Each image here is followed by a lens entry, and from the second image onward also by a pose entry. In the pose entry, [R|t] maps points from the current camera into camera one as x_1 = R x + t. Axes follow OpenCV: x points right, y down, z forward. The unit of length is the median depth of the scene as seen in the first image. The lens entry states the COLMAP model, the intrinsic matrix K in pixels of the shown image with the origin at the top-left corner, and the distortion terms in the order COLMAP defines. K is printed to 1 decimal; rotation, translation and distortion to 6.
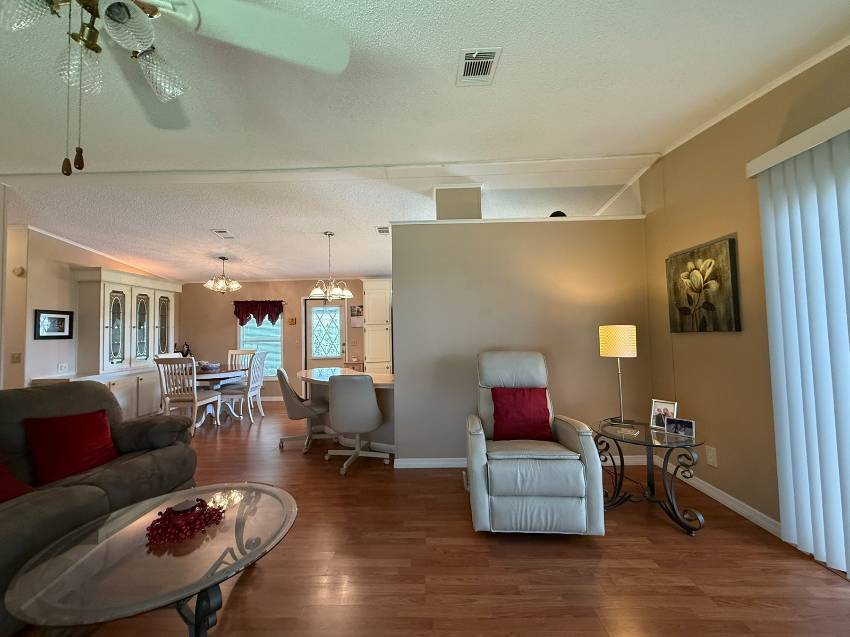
lens RADIAL K [[343.5, 0, 424.6], [0, 343.5, 314.9], [0, 0, 1]] dist [0.000796, 0.000025]
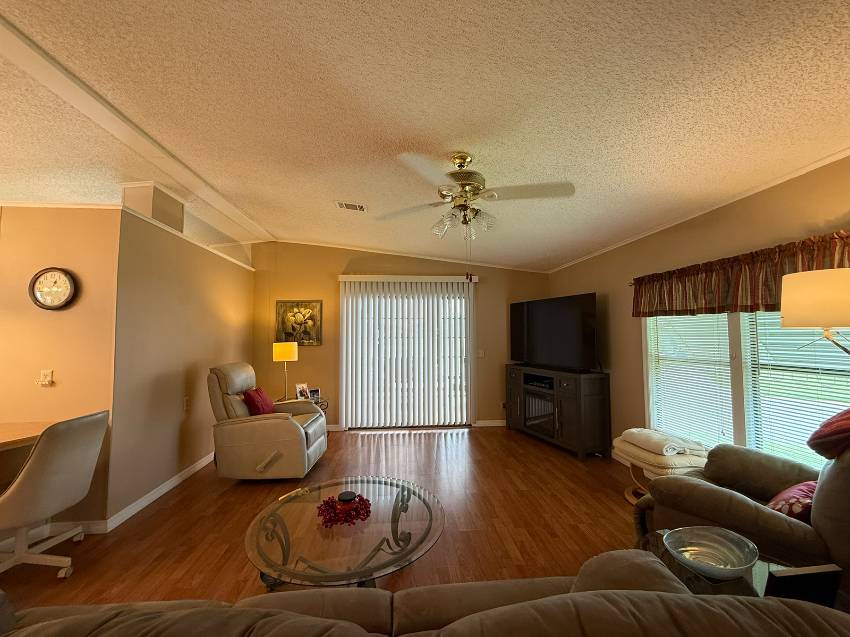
lens RADIAL K [[343.5, 0, 424.6], [0, 343.5, 314.9], [0, 0, 1]] dist [0.000796, 0.000025]
pose [[-0.103255, 0.090943, 0.990489, -1.142419], [-0.038365, 0.994706, -0.095330, 0.032656], [-0.993915, -0.047844, -0.099219, 0.494554]]
